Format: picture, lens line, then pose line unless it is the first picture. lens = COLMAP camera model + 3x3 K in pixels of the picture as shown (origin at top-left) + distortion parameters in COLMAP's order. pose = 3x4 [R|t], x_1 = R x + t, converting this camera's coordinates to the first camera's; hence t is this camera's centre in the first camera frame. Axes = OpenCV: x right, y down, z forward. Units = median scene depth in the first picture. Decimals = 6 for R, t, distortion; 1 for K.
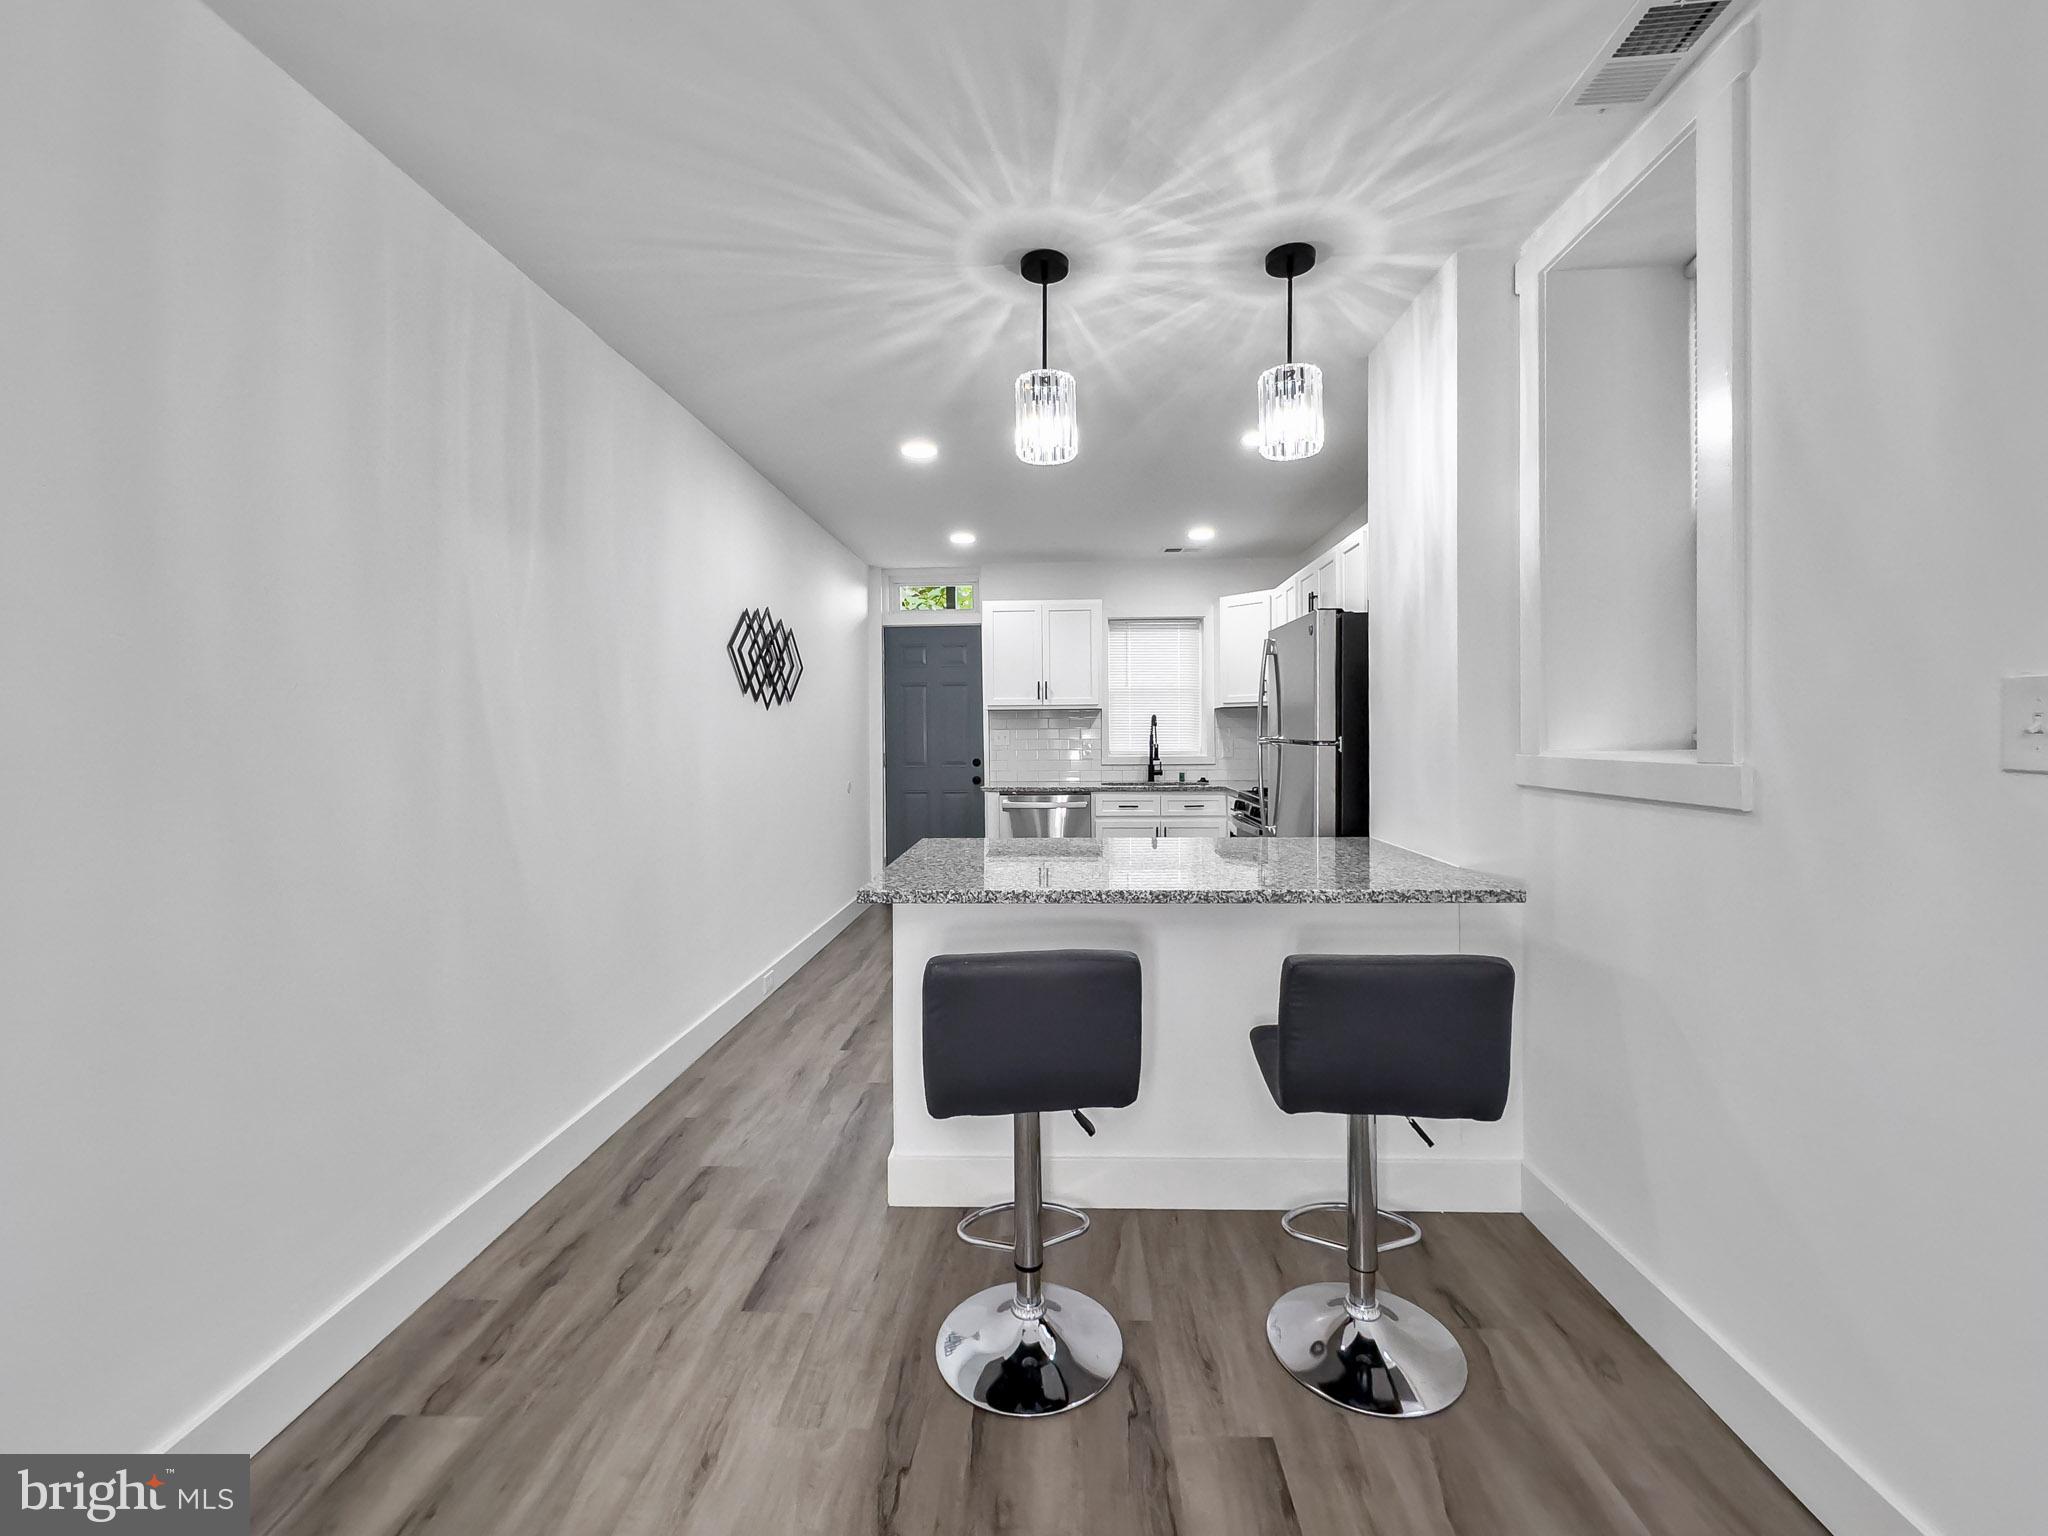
lens RADIAL K [[836.4, 0, 1027.4], [0, 836.4, 758.5], [0, 0, 1]] dist [-0.000140, -0.000007]
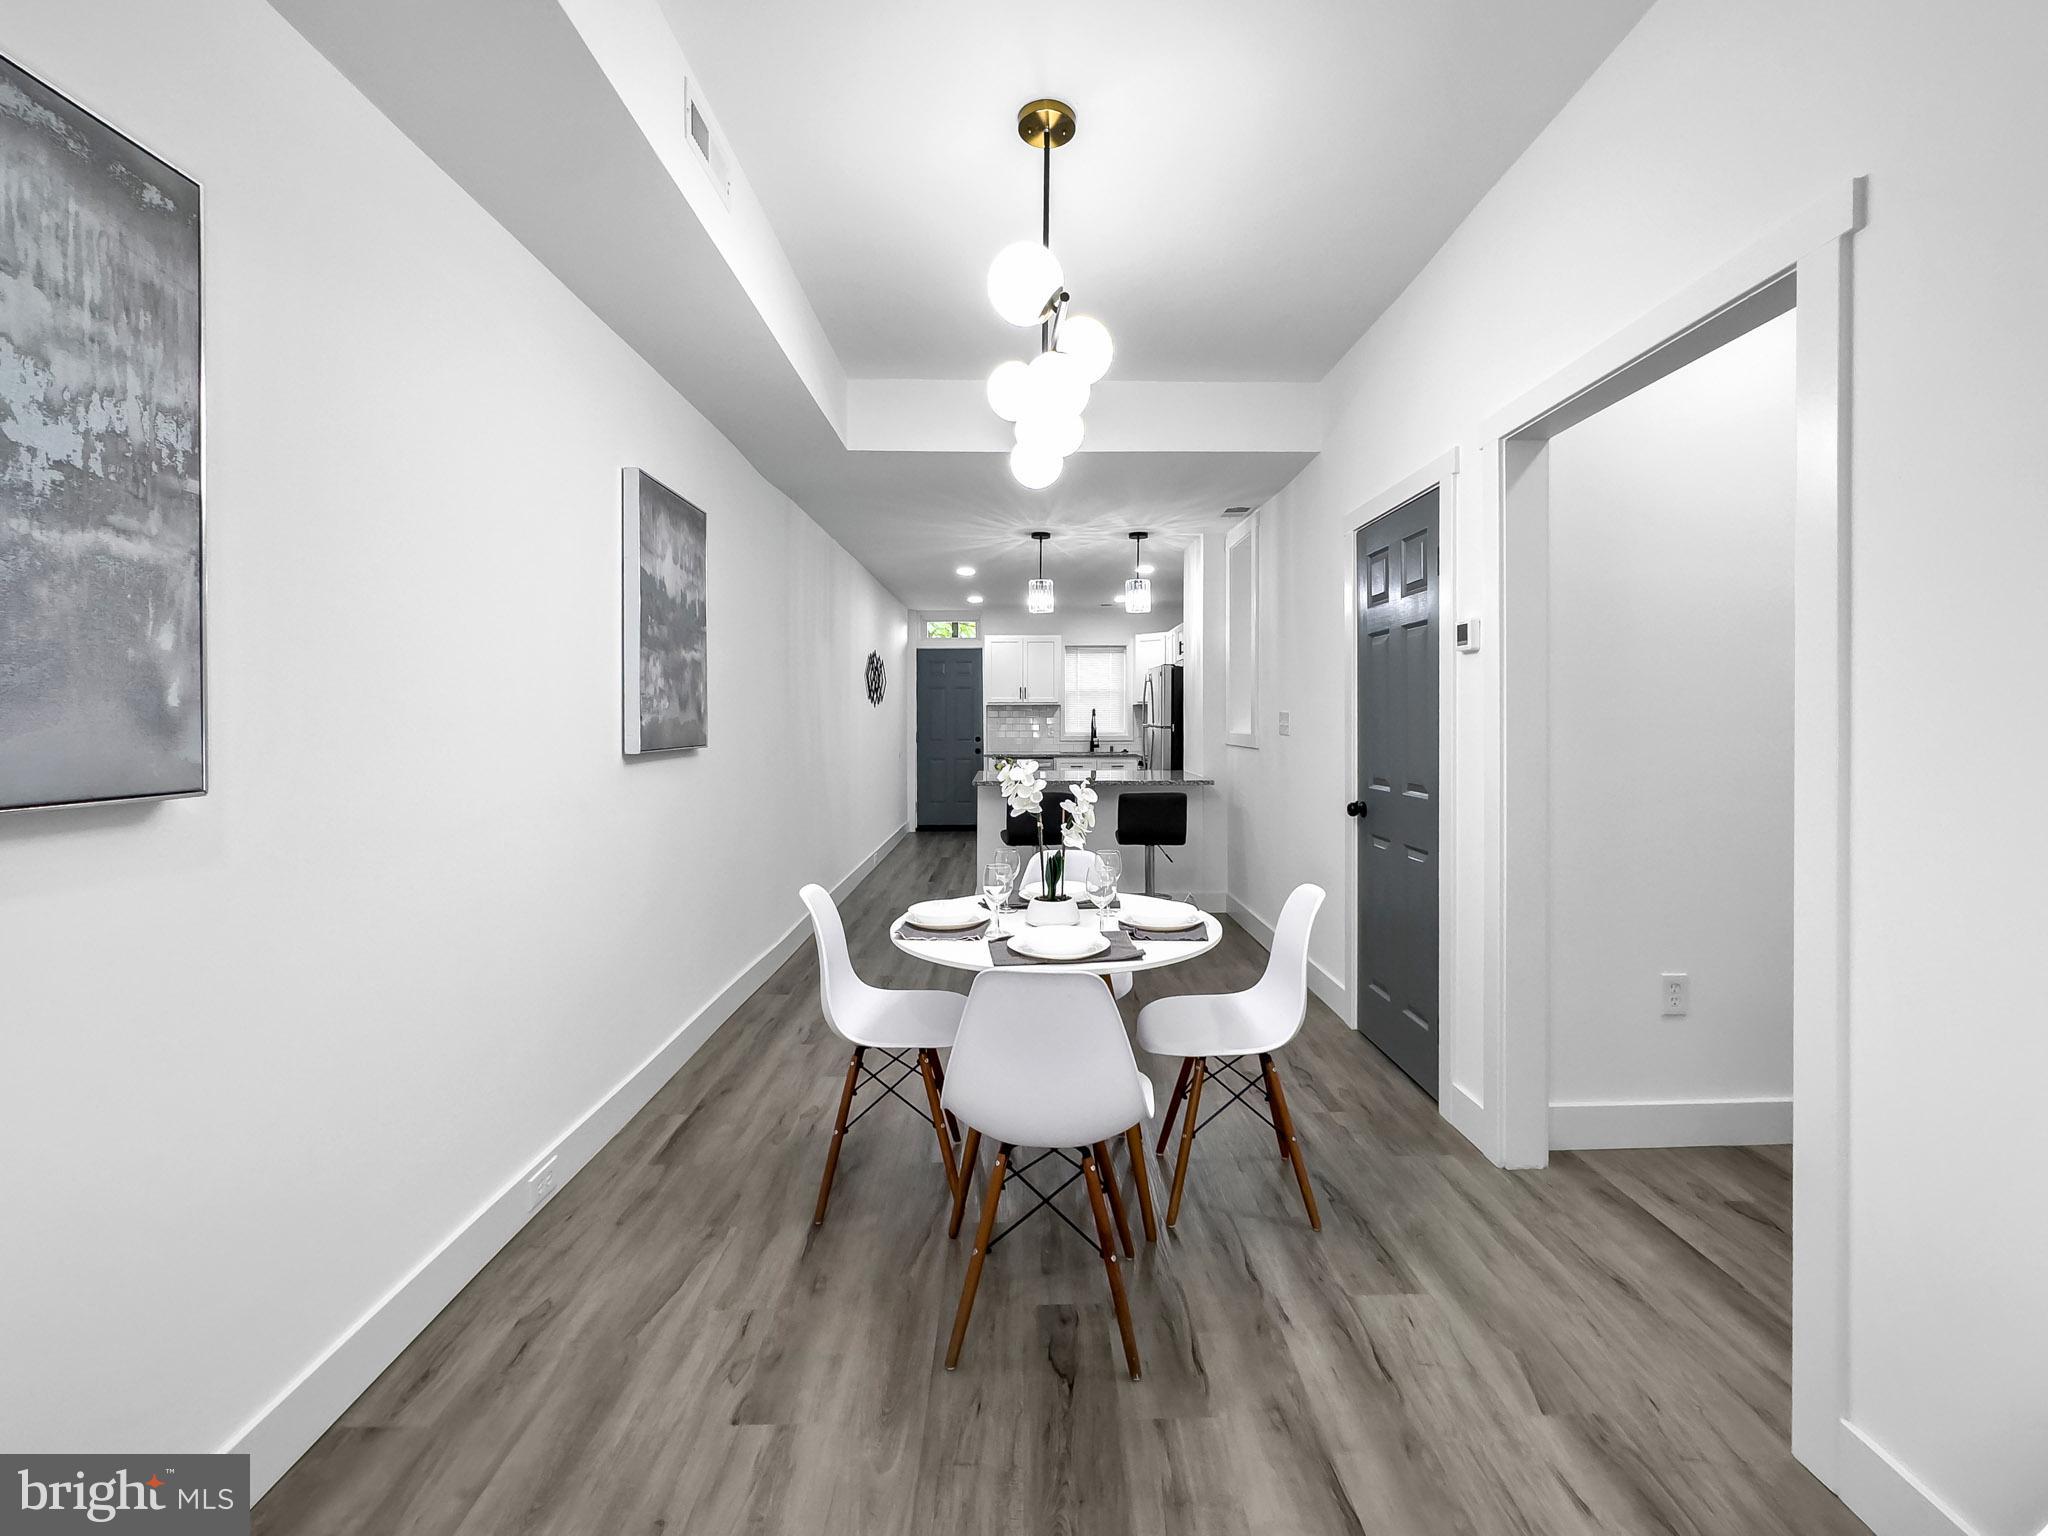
lens RADIAL K [[836.4, 0, 1023.2], [0, 836.4, 751.0], [0, 0, 1]] dist [-0.000140, -0.000007]
pose [[0.998875, 0.004298, 0.047229, -0.052571], [-0.004863, 0.999918, 0.011850, 0.008634], [-0.047175, -0.012066, 0.998814, -0.543779]]
